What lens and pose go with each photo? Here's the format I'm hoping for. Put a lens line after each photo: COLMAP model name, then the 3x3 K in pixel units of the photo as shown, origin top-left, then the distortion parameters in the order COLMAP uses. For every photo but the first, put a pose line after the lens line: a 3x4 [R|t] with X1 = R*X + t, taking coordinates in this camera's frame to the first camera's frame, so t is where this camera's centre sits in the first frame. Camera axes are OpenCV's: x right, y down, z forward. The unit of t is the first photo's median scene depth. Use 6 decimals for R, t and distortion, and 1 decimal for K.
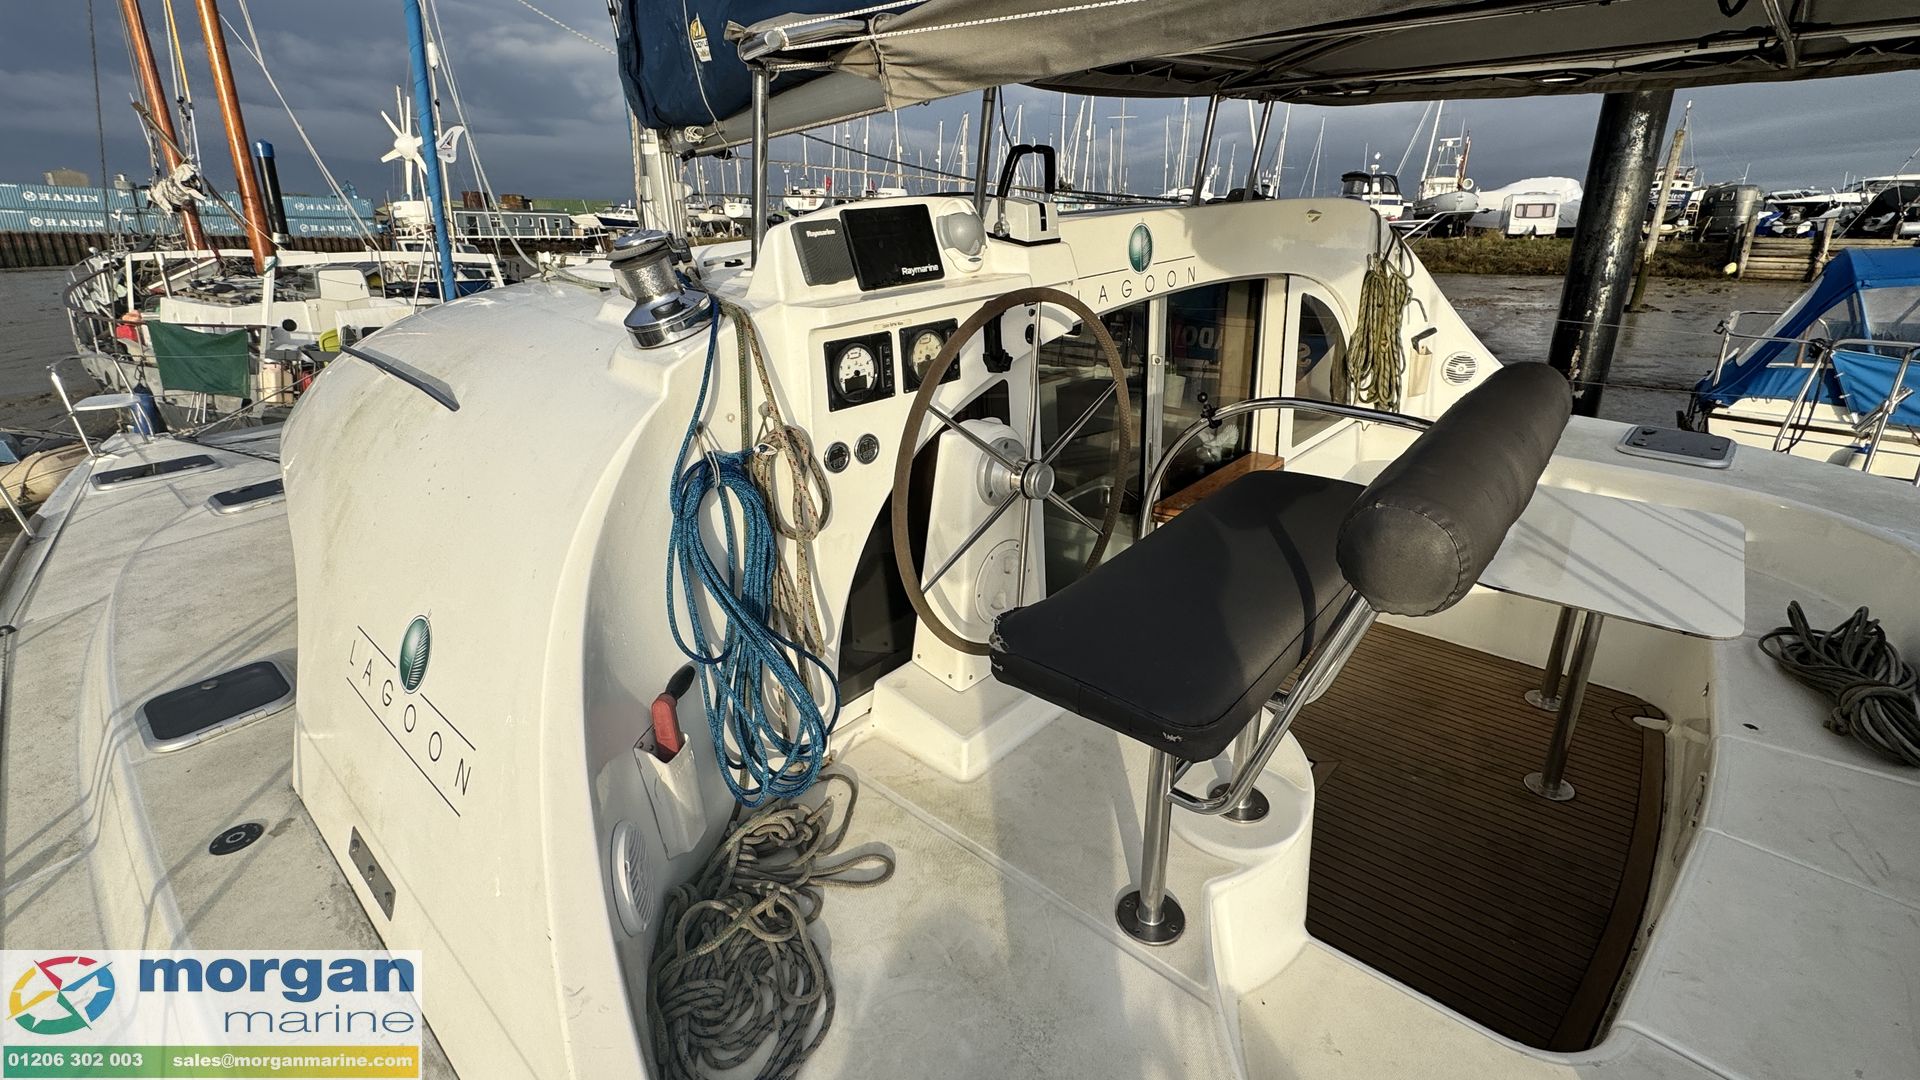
lens RADIAL K [[876.9, 0, 959.3], [0, 876.9, 536.2], [0, 0, 1]] dist [-0.003356, -0.001160]
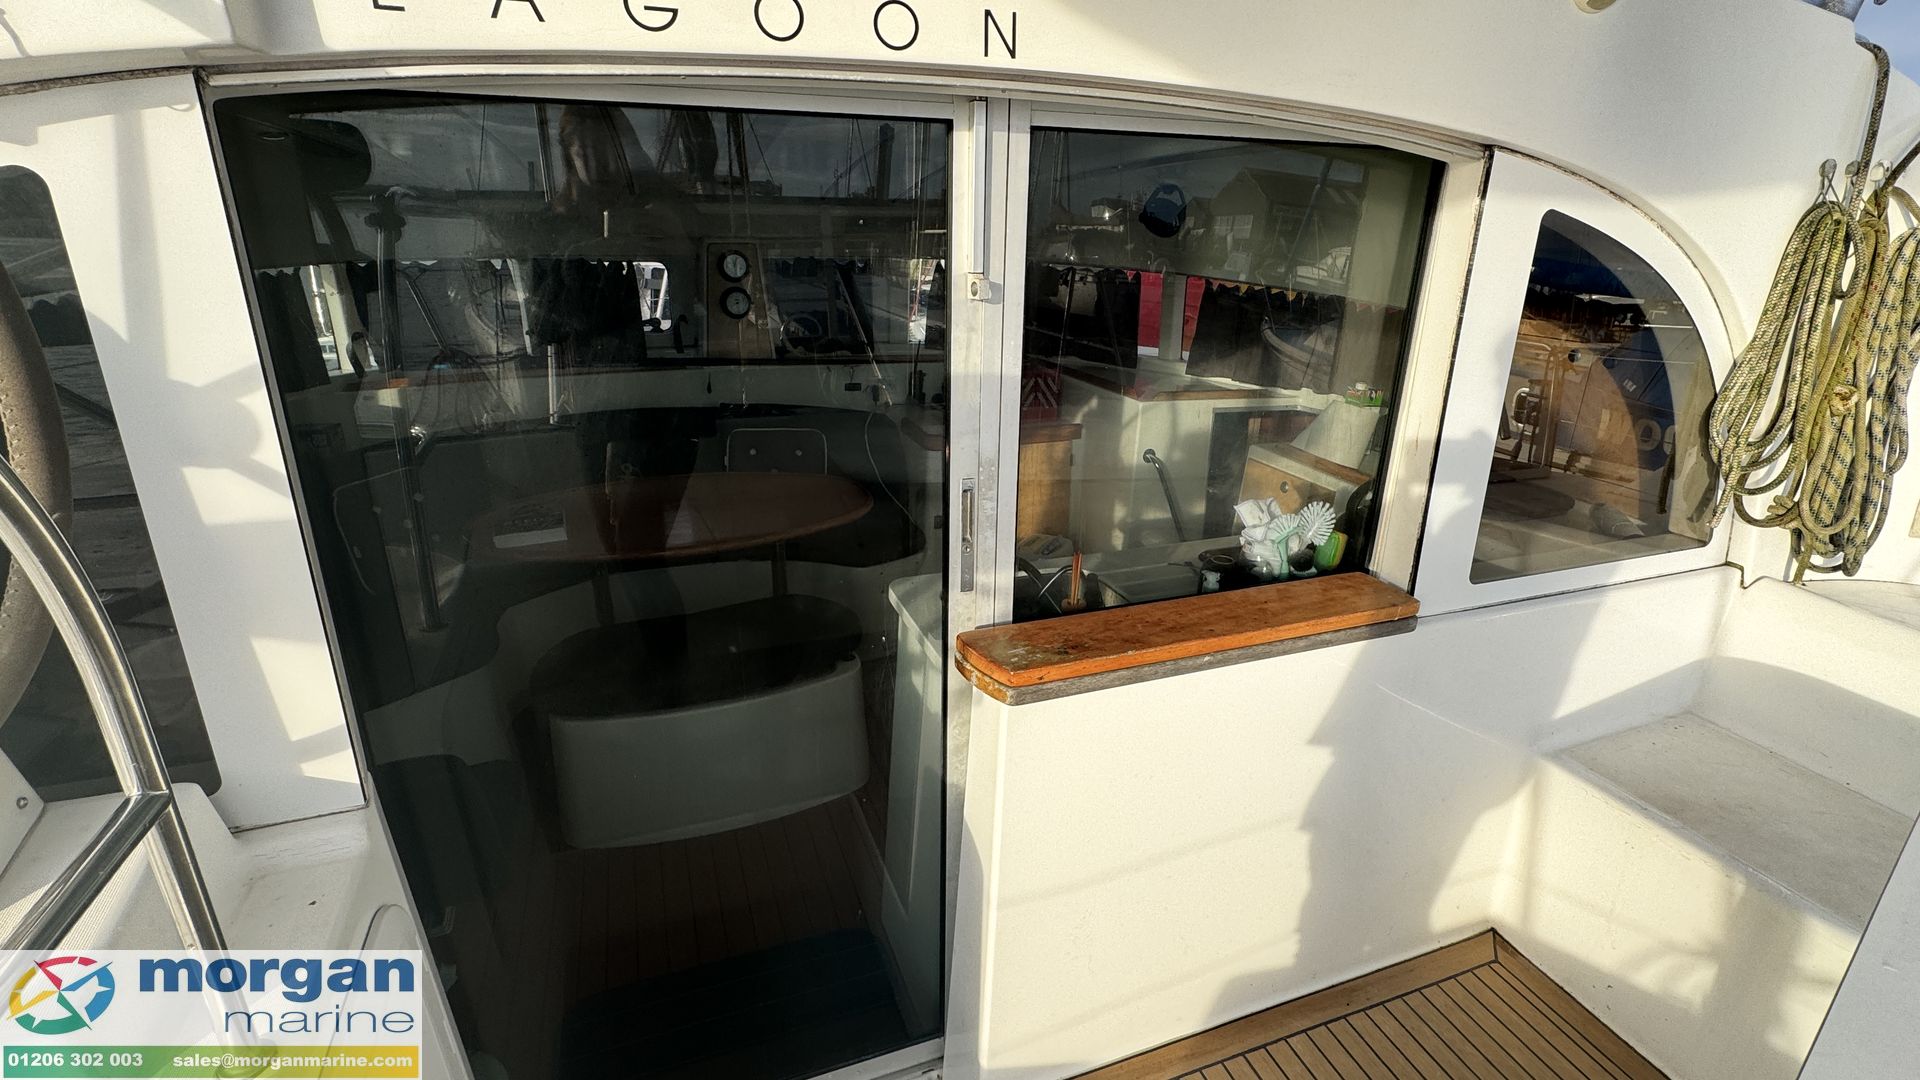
lens RADIAL K [[875.9, 0, 956.8], [0, 875.9, 535.0], [0, 0, 1]] dist [-0.002850, -0.000120]
pose [[0.888775, 0.215199, -0.404684, 0.220816], [-0.225359, 0.974004, 0.023008, -0.052682], [0.399115, 0.070751, 0.914167, 0.345981]]
